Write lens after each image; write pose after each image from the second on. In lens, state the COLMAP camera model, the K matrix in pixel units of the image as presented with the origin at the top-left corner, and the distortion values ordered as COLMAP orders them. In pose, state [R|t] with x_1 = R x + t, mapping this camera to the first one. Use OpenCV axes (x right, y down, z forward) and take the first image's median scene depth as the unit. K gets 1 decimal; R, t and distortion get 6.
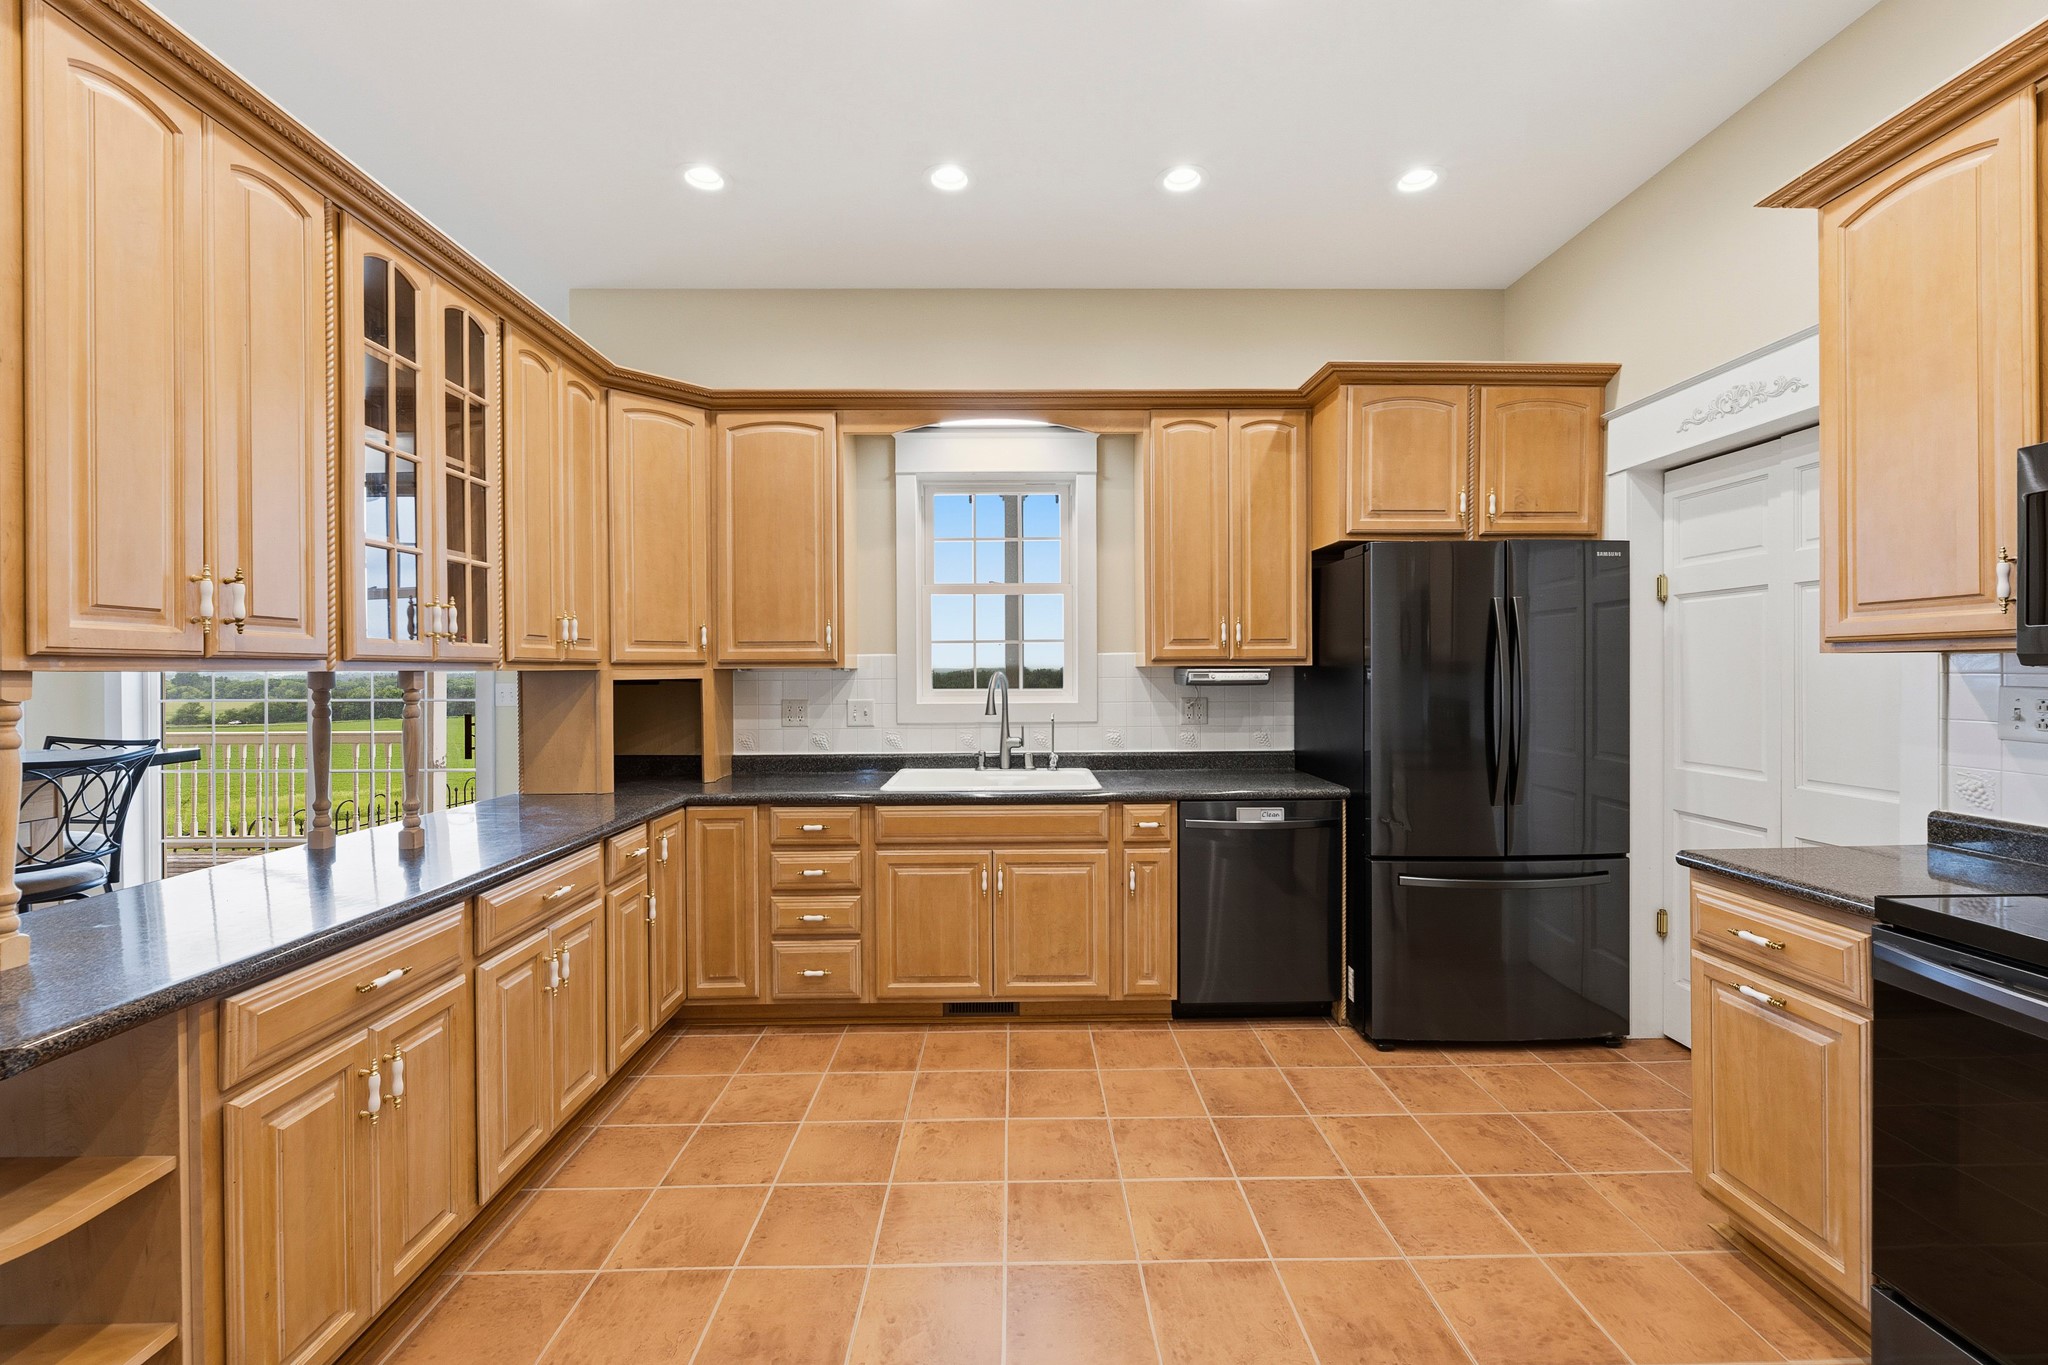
lens RADIAL K [[838.1, 0, 1028.4], [0, 838.1, 677.9], [0, 0, 1]] dist [-0.002315, -0.000593]
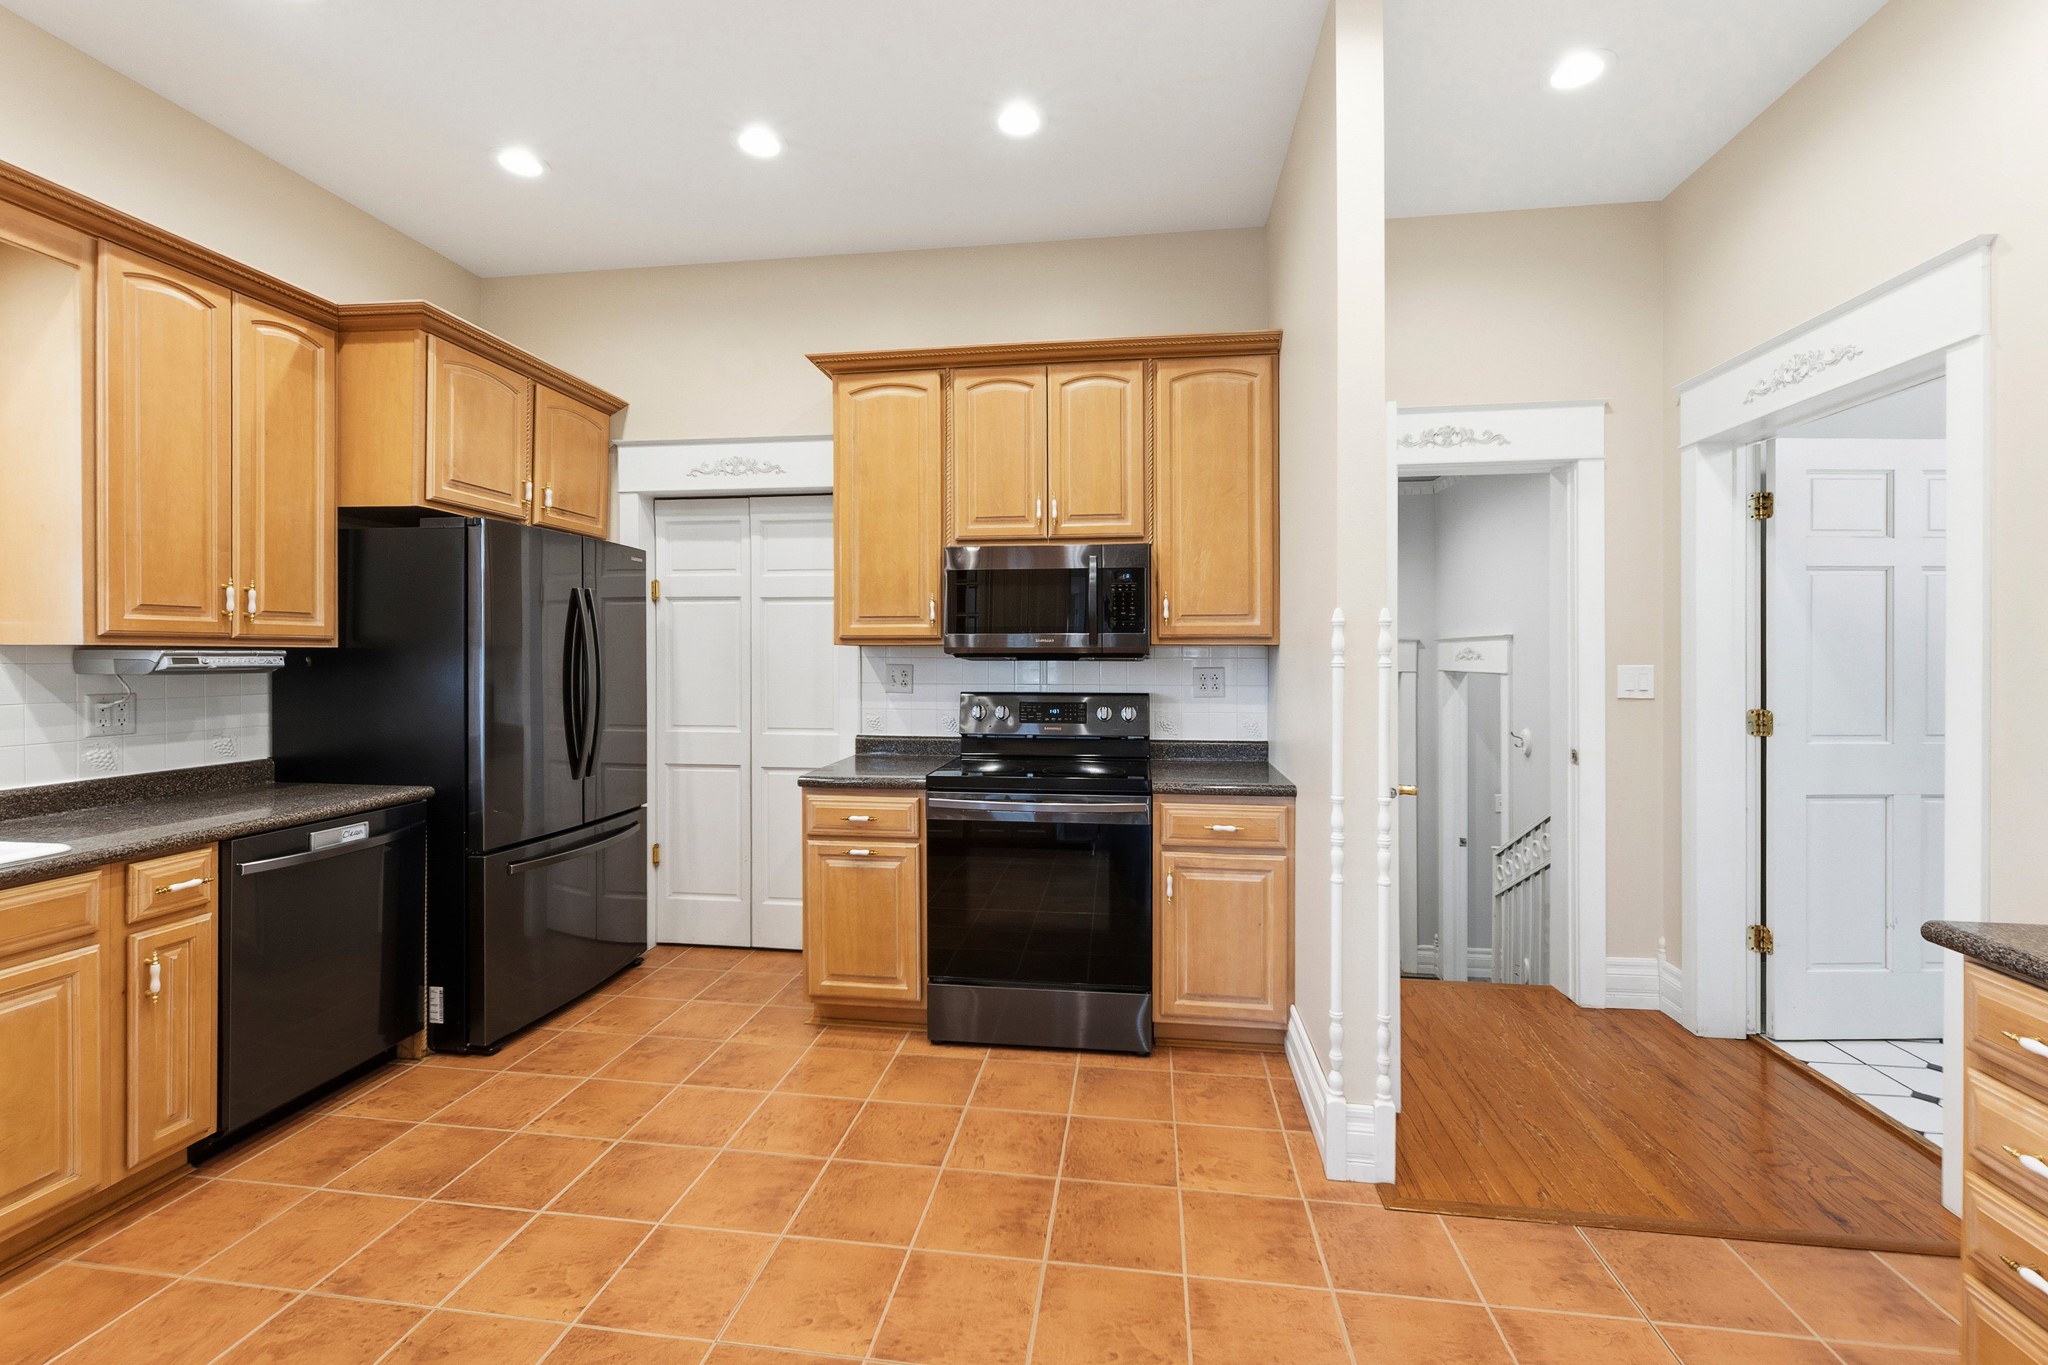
lens RADIAL K [[838.1, 0, 1034.0], [0, 838.1, 661.6], [0, 0, 1]] dist [-0.002315, -0.000593]
pose [[0.151989, -0.001306, 0.988381, -0.406260], [0.006664, 0.999978, 0.000297, 0.003165], [-0.988360, 0.006541, 0.151994, 0.236052]]
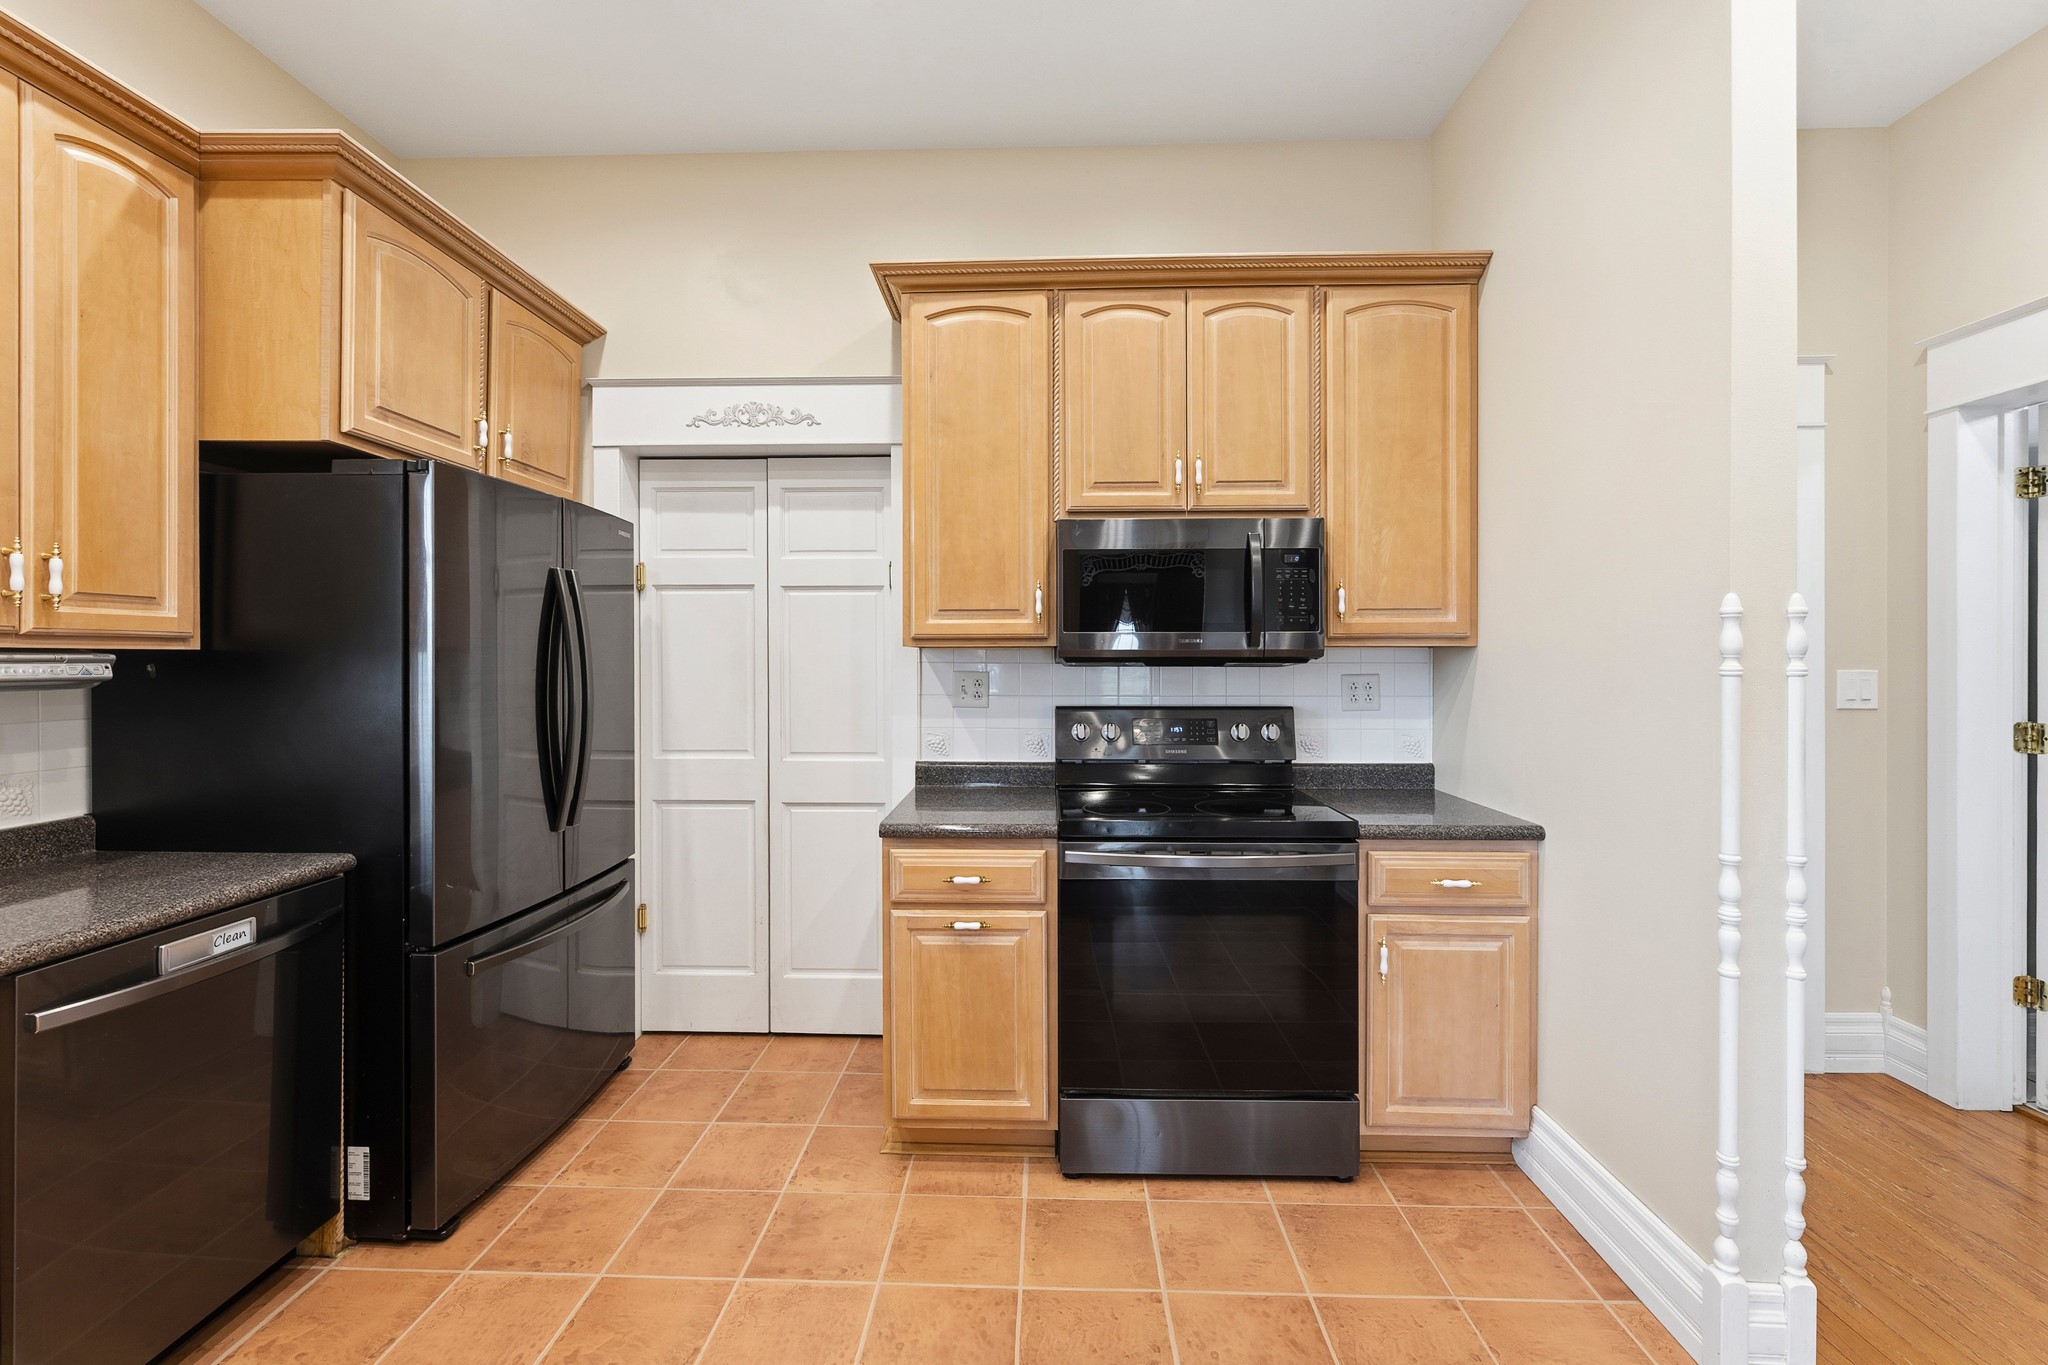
lens RADIAL K [[838.1, 0, 1025.5], [0, 838.1, 665.2], [0, 0, 1]] dist [-0.002315, -0.000593]
pose [[0.053760, -0.001357, 0.998553, -0.198636], [0.008469, 0.999964, 0.000903, -0.000836], [-0.998518, 0.008408, 0.053769, 0.488150]]
